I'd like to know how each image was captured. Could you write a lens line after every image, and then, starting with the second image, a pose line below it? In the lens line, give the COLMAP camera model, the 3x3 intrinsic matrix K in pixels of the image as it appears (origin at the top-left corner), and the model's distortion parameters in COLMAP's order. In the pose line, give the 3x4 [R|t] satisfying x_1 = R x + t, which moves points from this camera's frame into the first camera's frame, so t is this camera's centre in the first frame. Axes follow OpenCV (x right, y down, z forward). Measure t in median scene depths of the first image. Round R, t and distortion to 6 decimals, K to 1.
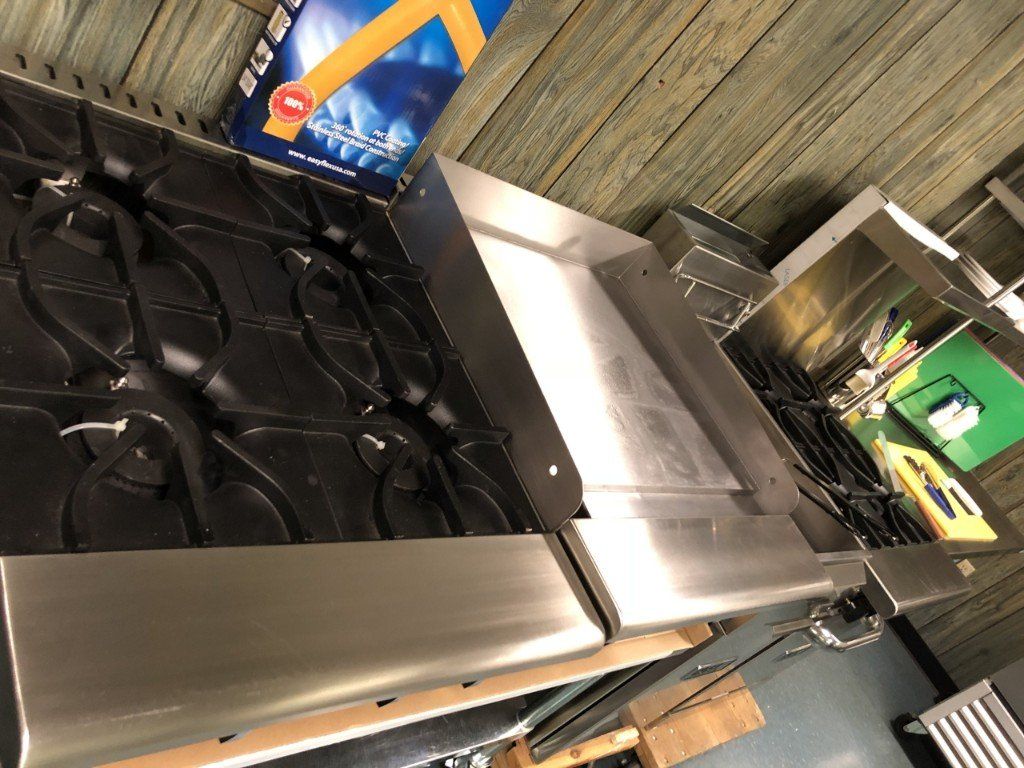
lens RADIAL K [[832.7, 0, 520.2], [0, 832.7, 368.2], [0, 0, 1]] dist [0.017542, -0.021745]
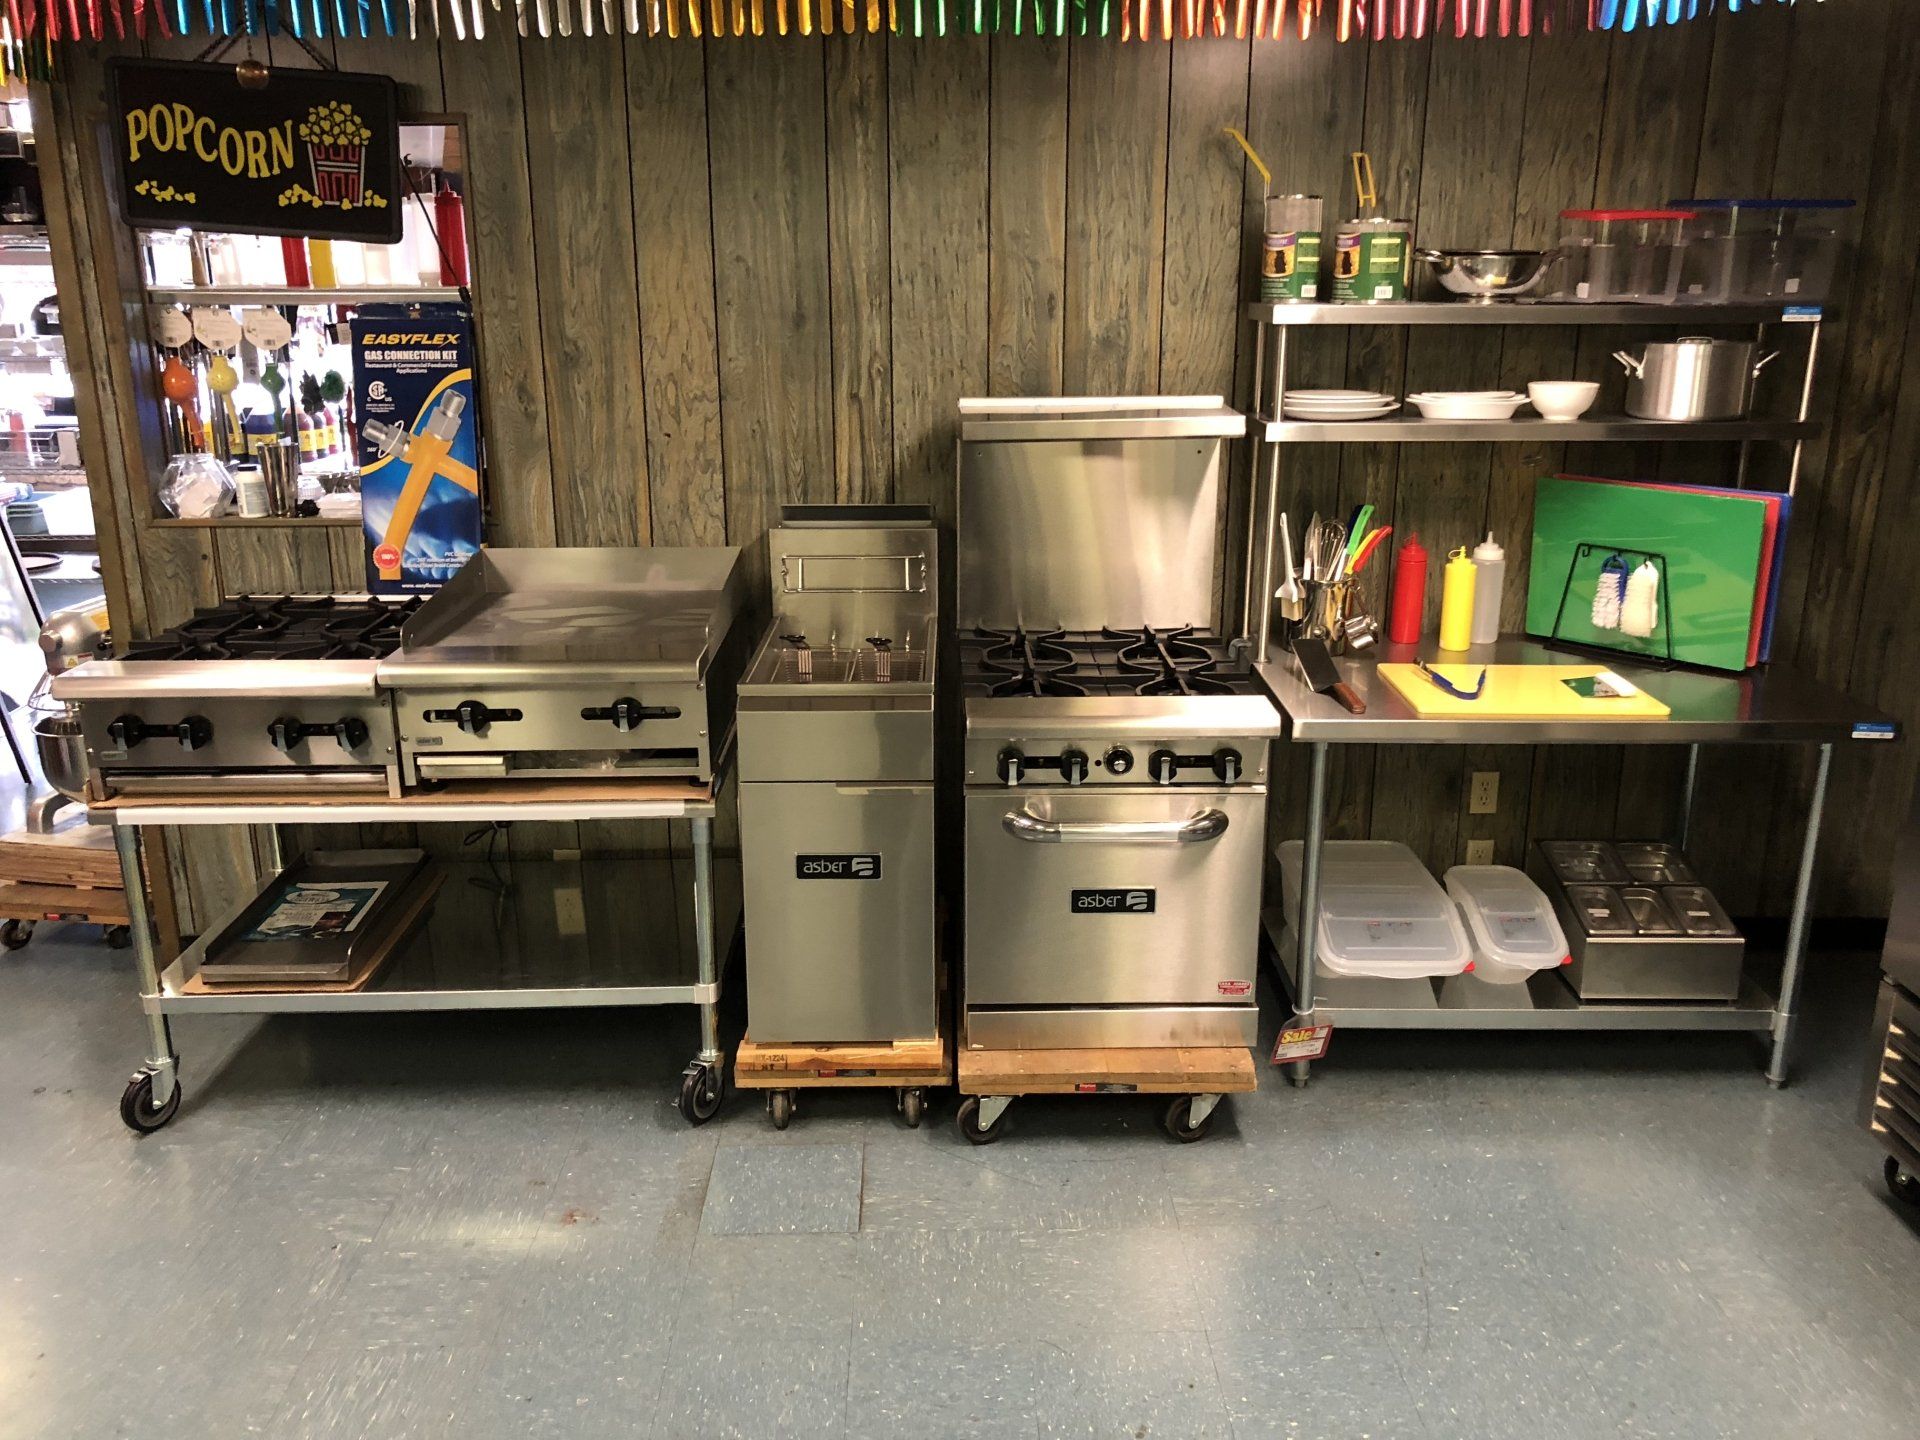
lens RADIAL K [[1561.3, 0, 960.4], [0, 1561.3, 727.6], [0, 0, 1]] dist [0.017542, -0.021745]
pose [[0.676081, -0.477872, -0.560850, 1.518614], [0.138060, 0.829846, -0.540643, 1.319198], [0.723777, 0.288088, 0.627018, -0.056226]]
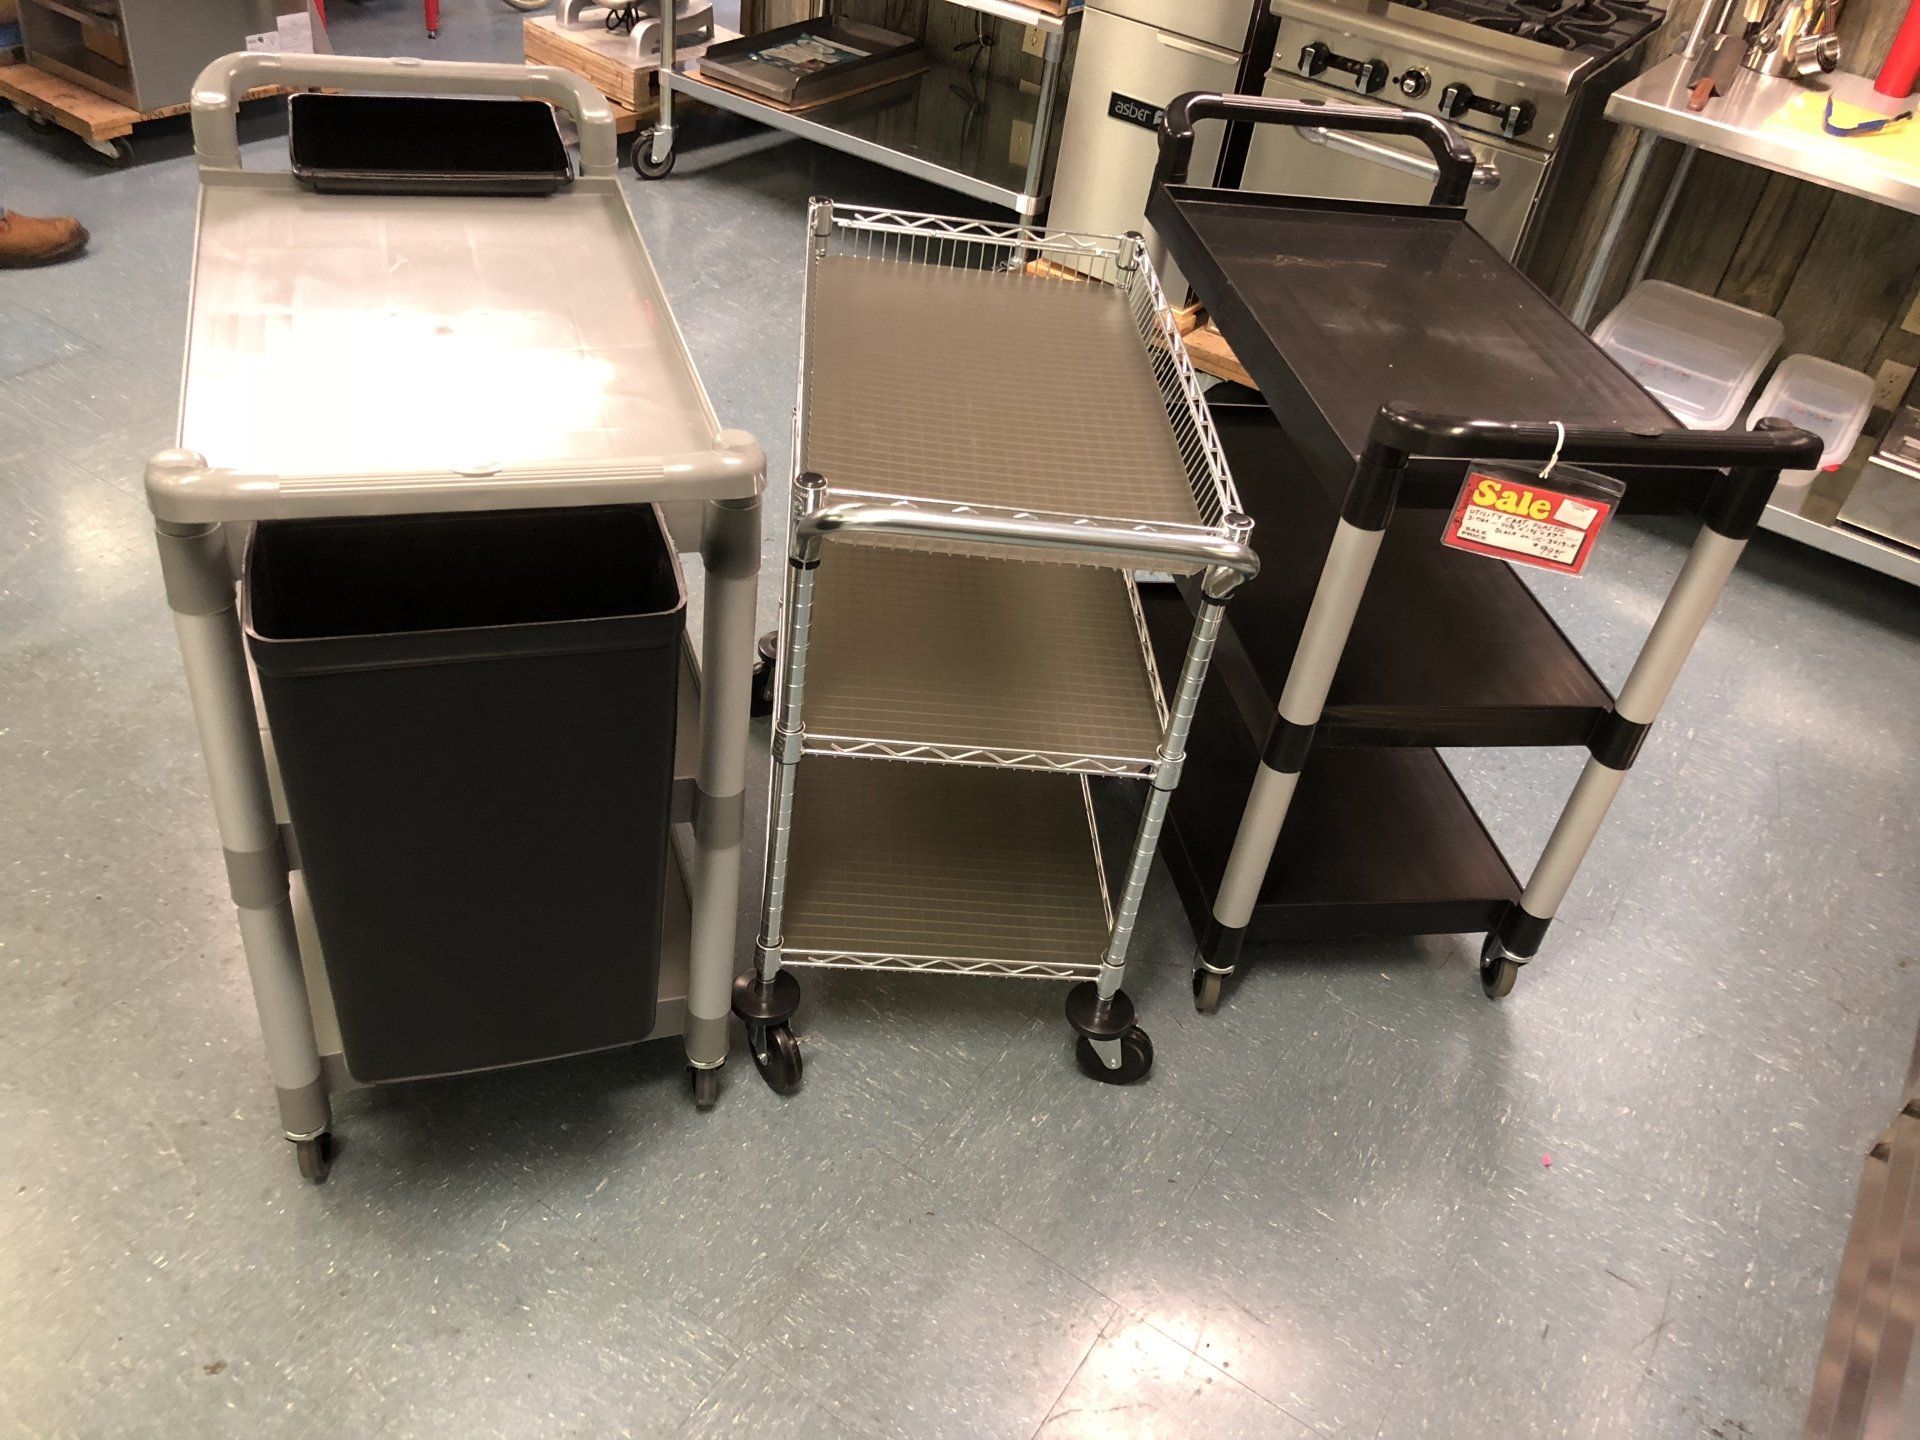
lens RADIAL K [[1561.3, 0, 956.2], [0, 1561.3, 718.8], [0, 0, 1]] dist [0.017542, -0.021745]
pose [[0.393980, -0.011824, -0.919043, 2.058454], [-0.401232, 0.897398, -0.183547, 1.606012], [0.826918, 0.441063, 0.348813, 0.469929]]
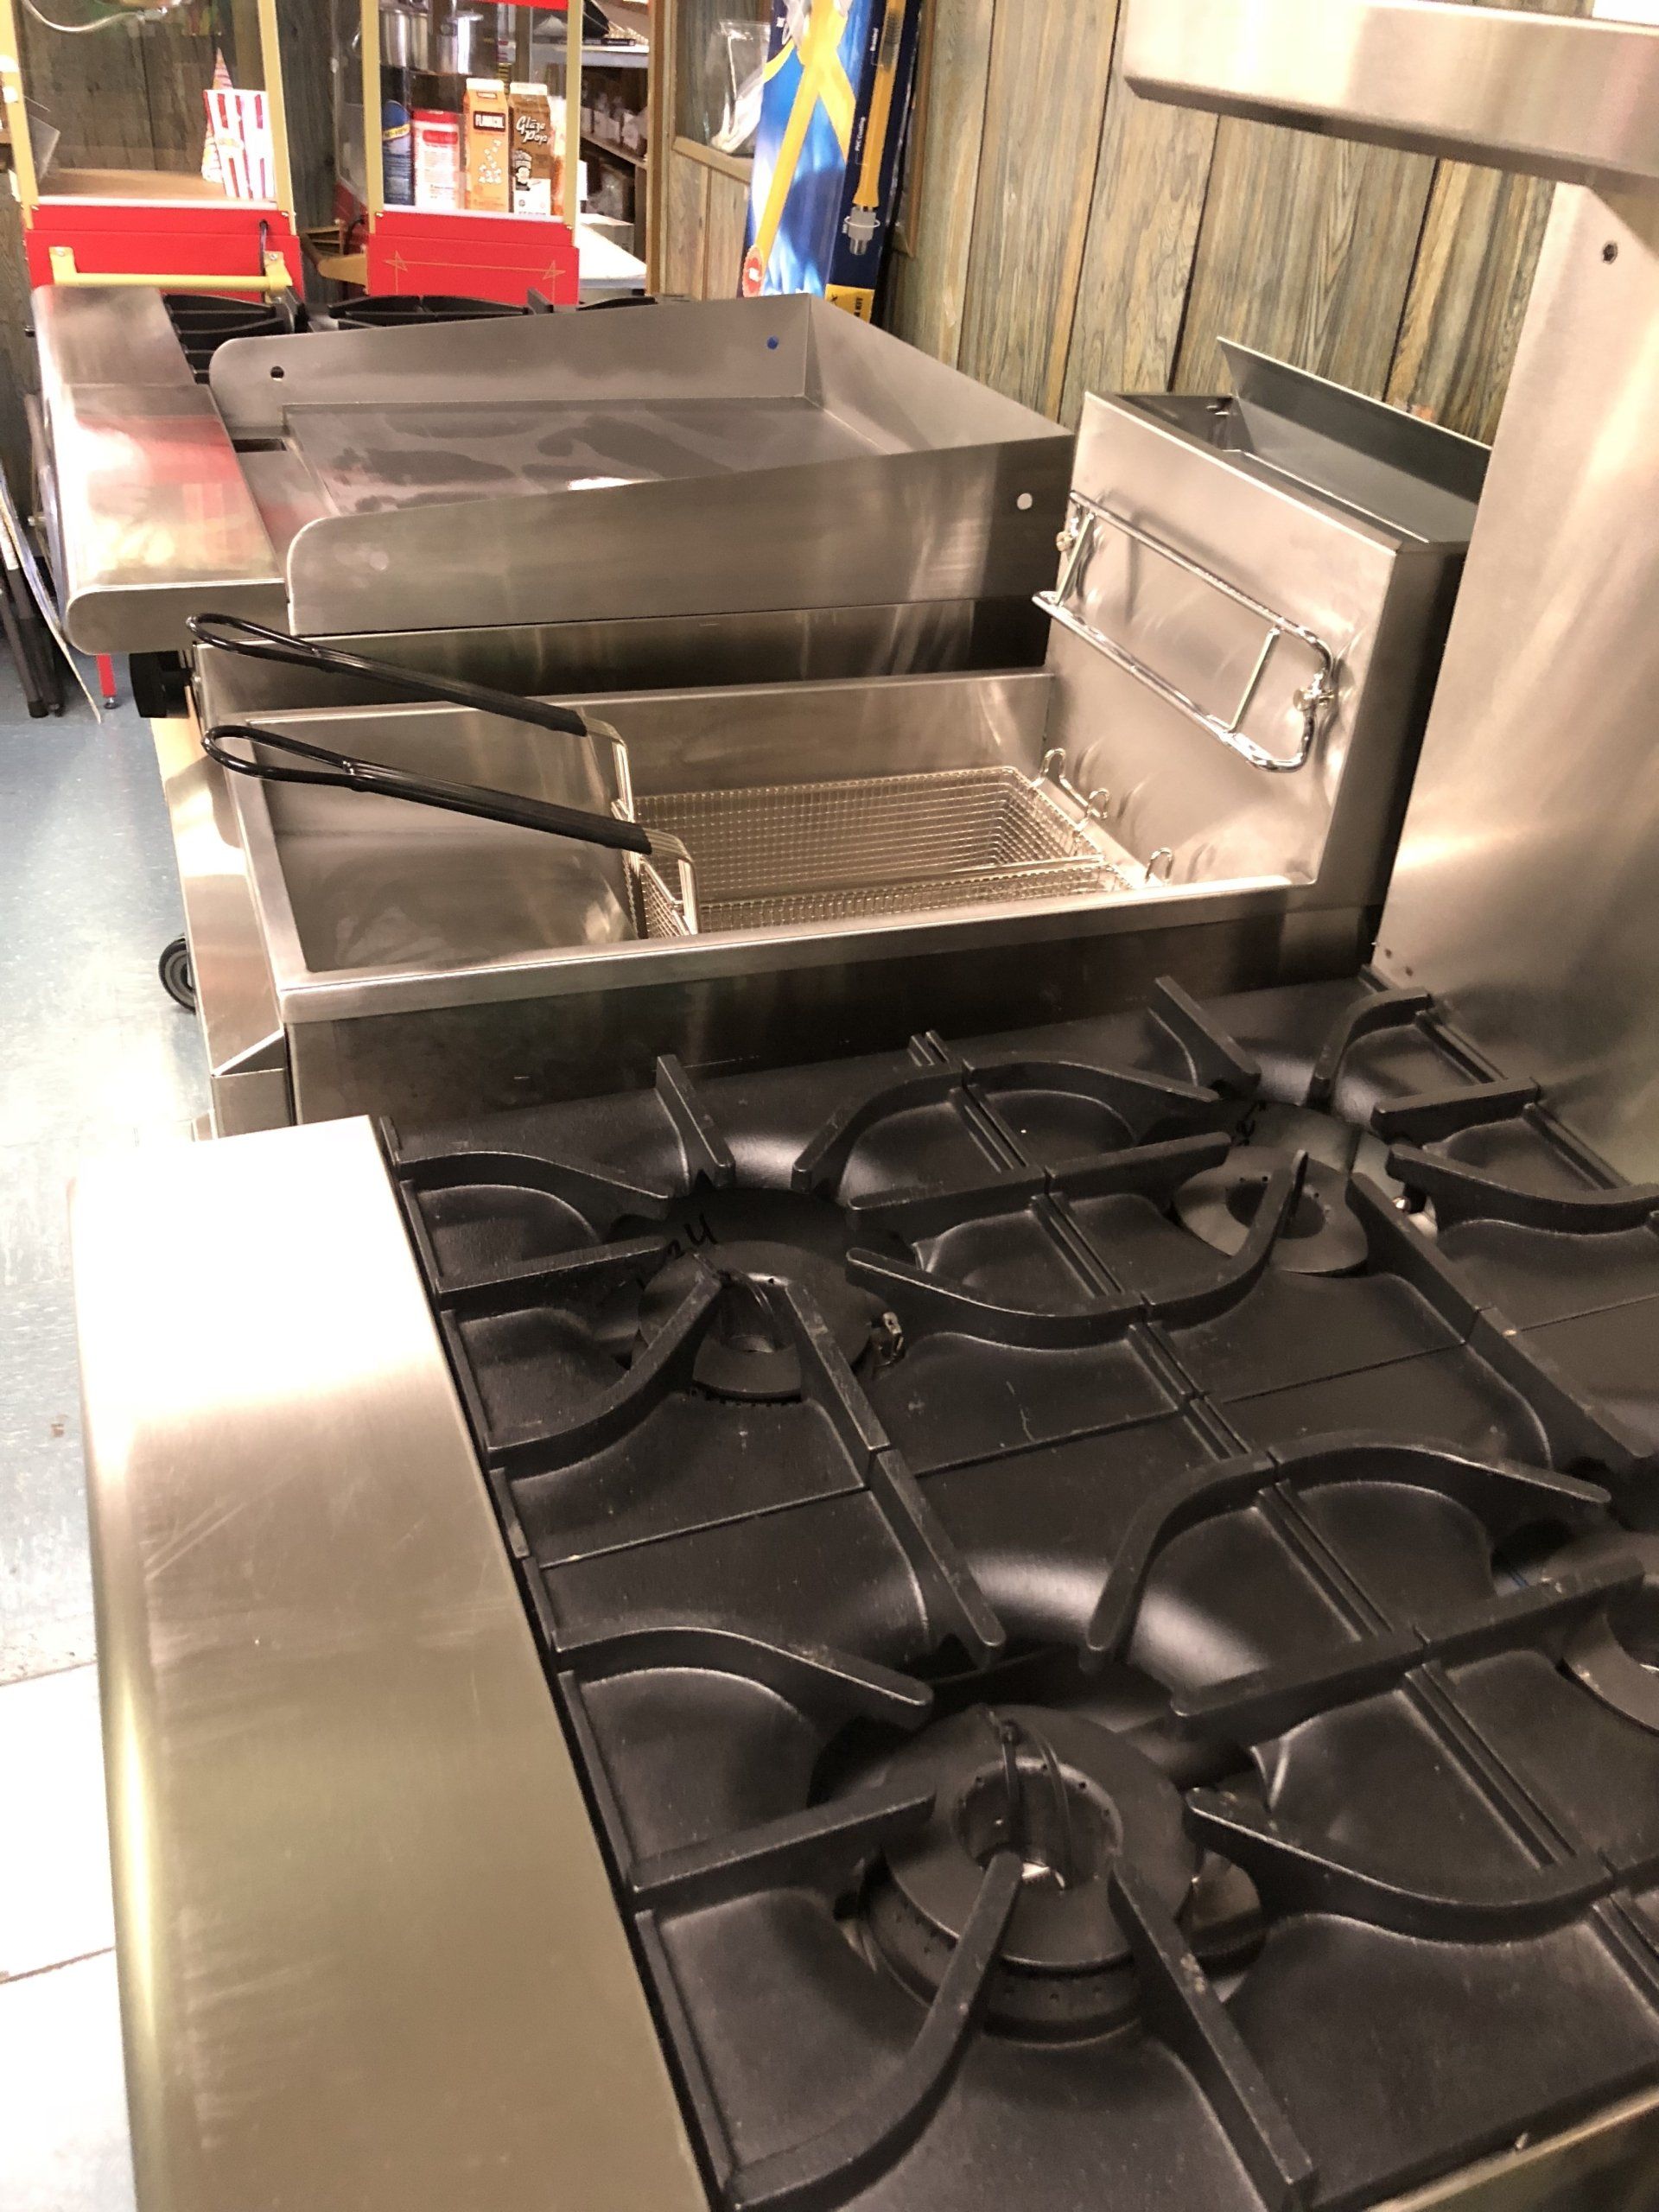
lens RADIAL K [[1798.8, 0, 832.3], [0, 1798.8, 1111.8], [0, 0, 1]] dist [0.017542, -0.021745]
pose [[-0.111632, -0.092236, -0.989460, 1.007243], [-0.707296, 0.706780, 0.013913, 0.140656], [0.698047, 0.701394, -0.144138, 1.323405]]
